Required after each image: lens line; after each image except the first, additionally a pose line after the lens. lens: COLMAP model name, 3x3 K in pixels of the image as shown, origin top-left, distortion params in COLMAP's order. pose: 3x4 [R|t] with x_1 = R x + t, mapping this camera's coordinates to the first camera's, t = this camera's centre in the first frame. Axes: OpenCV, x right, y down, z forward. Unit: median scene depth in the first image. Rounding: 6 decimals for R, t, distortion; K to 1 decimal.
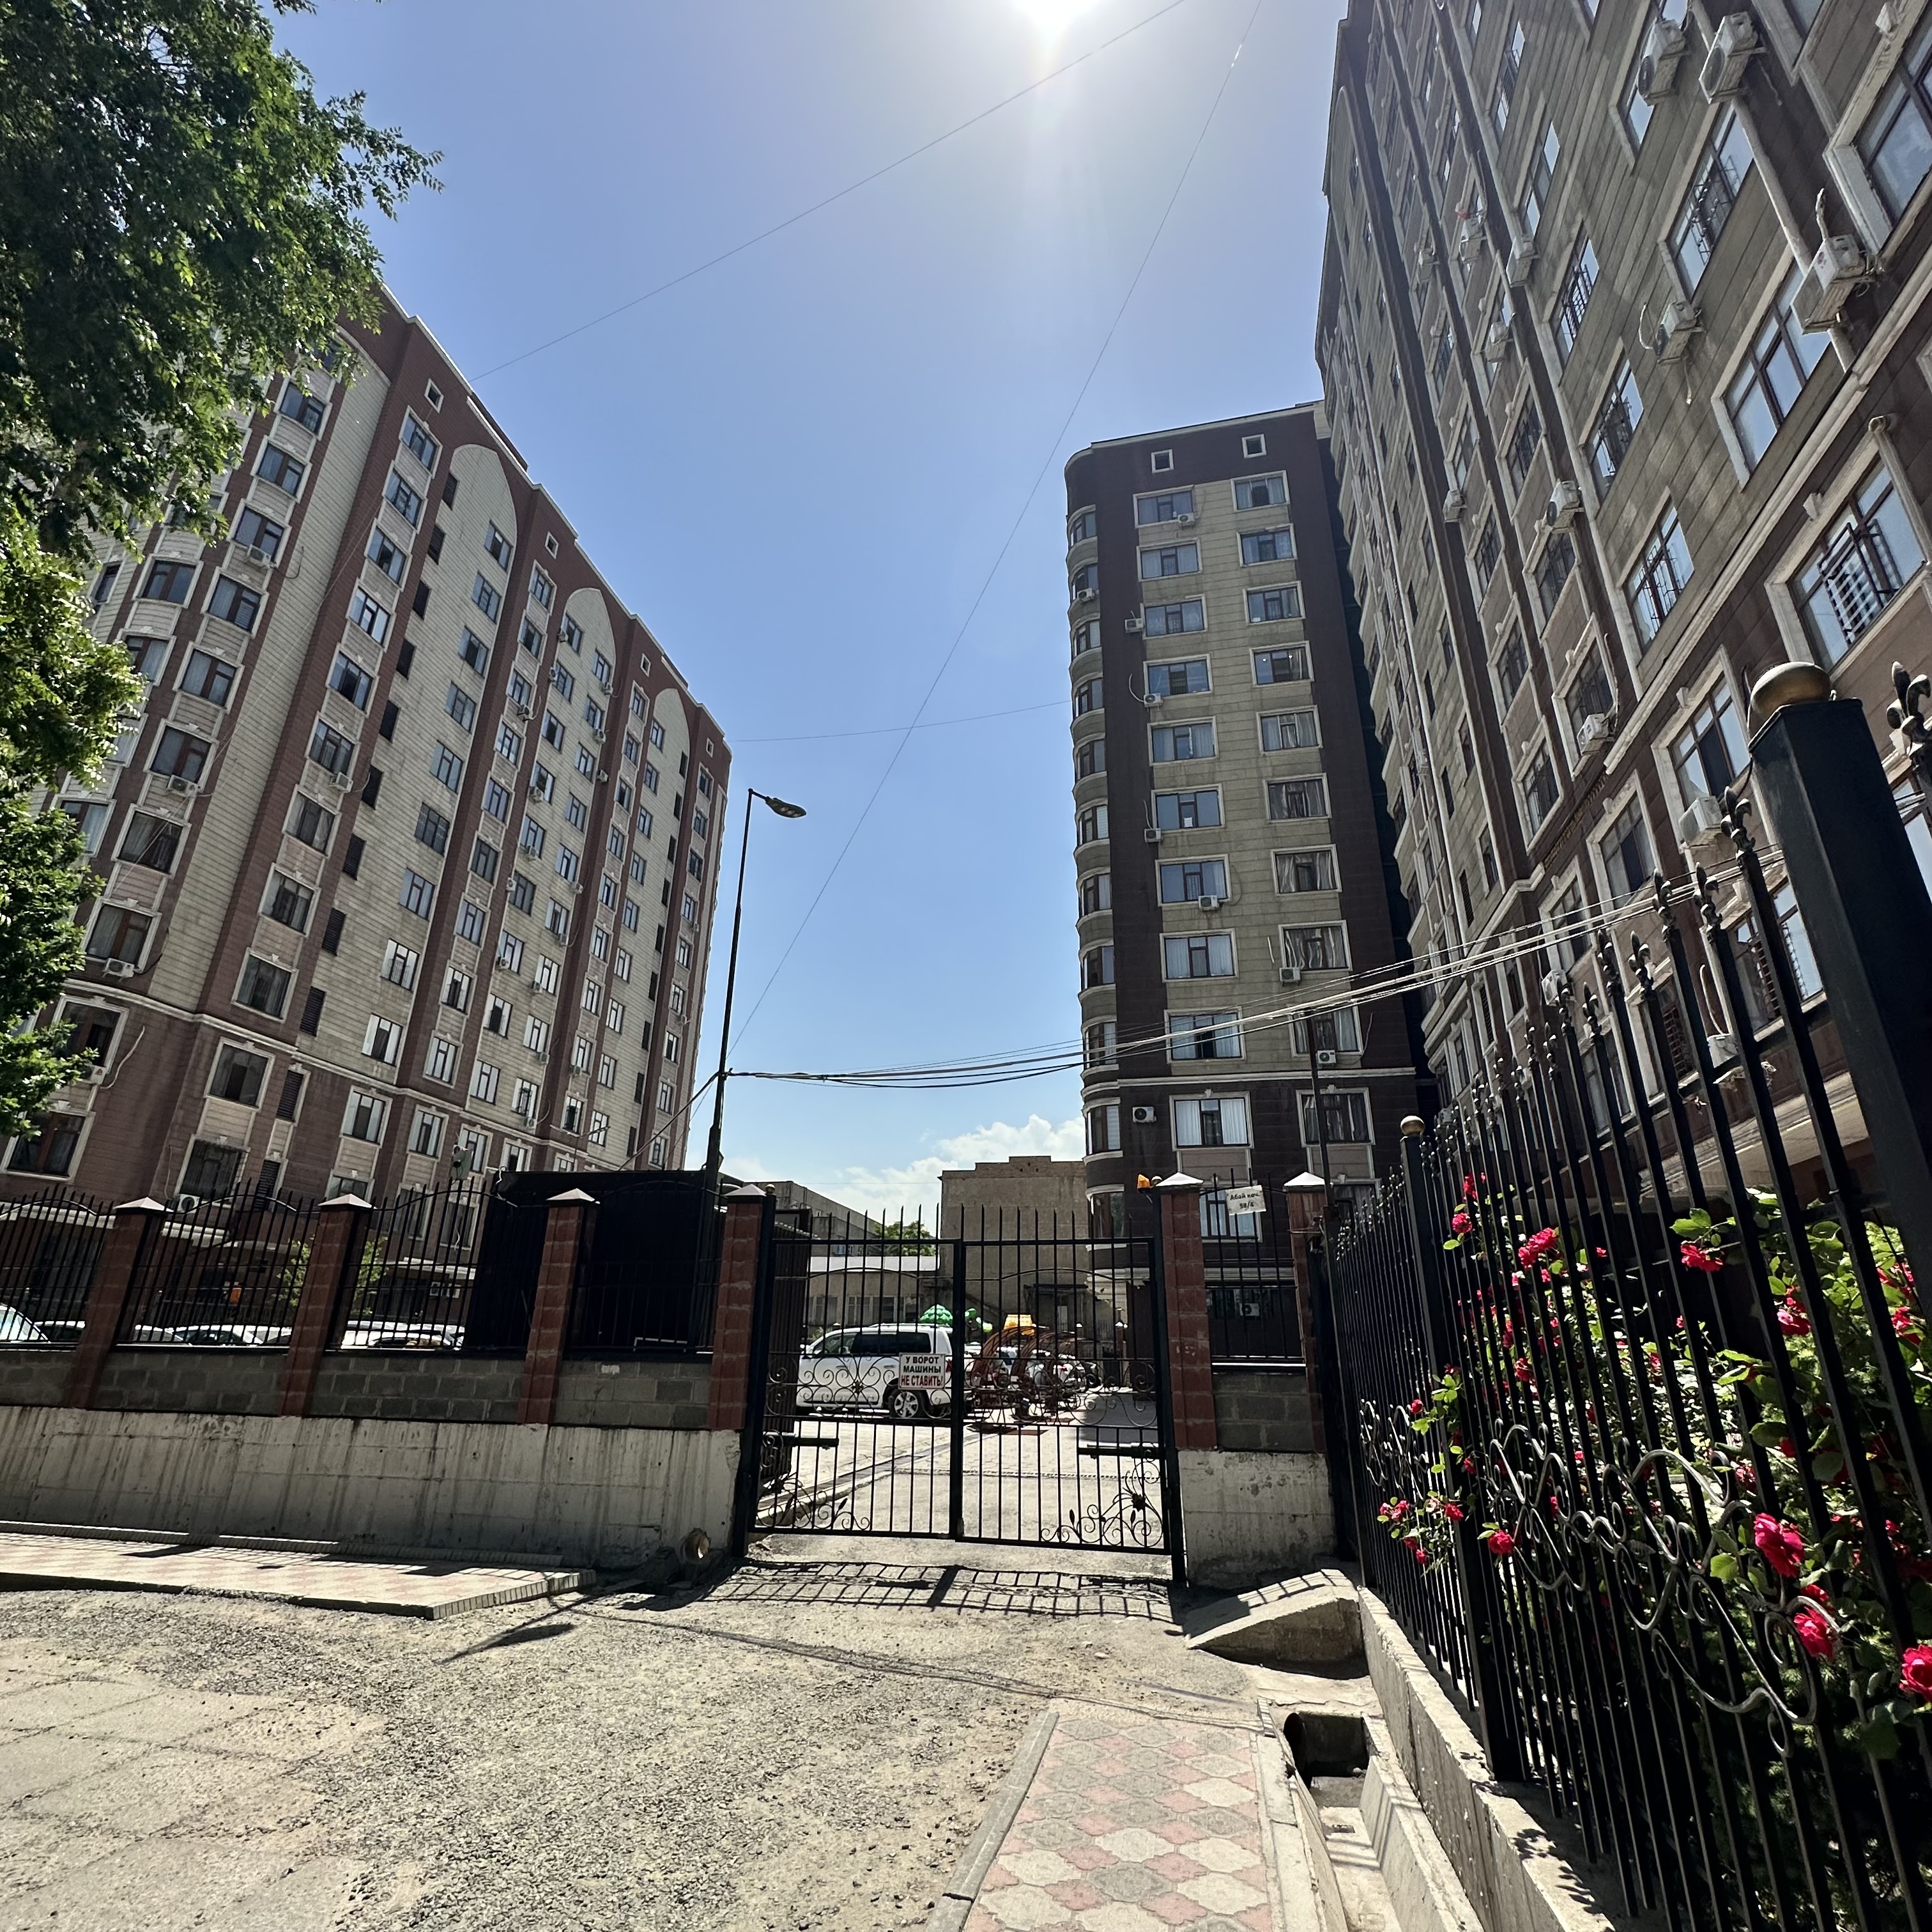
lens RADIAL K [[1027.3, 0, 966.4], [0, 1027.3, 968.0], [0, 0, 1]] dist [-0.006166, 0.001858]
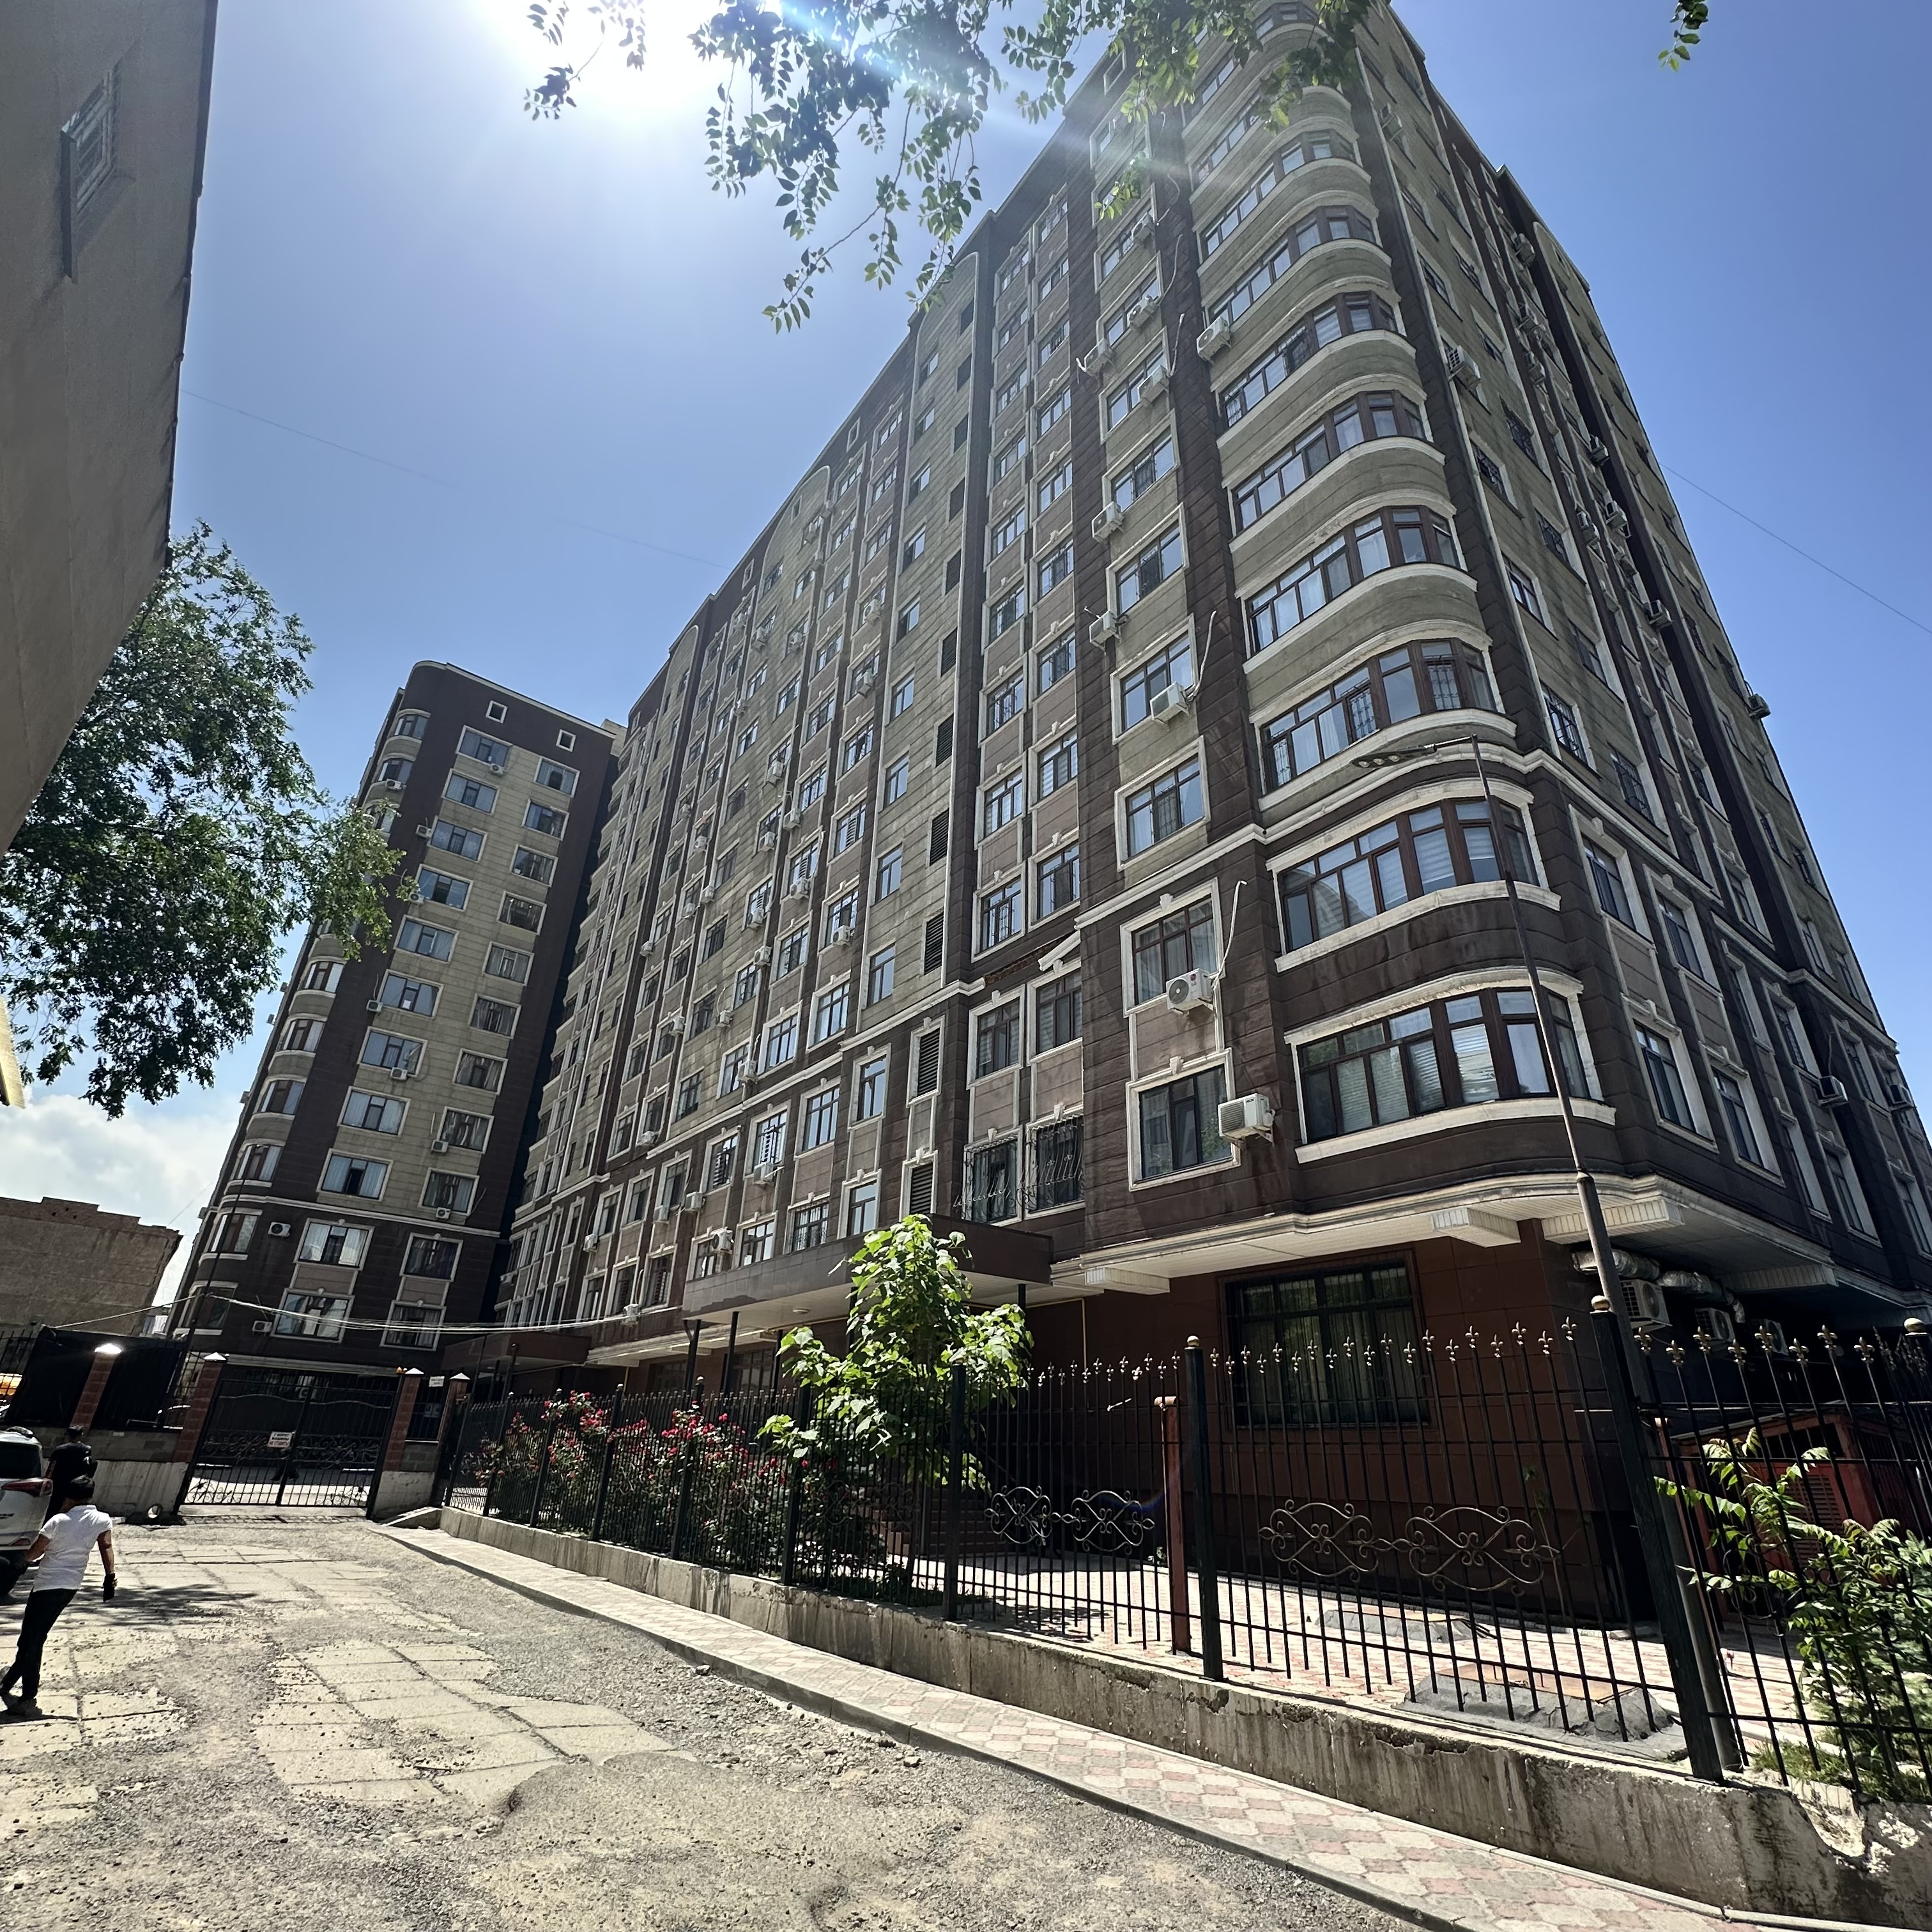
lens RADIAL K [[1027.3, 0, 966.7], [0, 1027.3, 965.4], [0, 0, 1]] dist [-0.006166, 0.001858]
pose [[0.639370, 0.349101, 0.685080, -0.259756], [-0.303476, 0.933228, -0.192324, -0.171383], [-0.706476, -0.084939, 0.702621, -0.441075]]
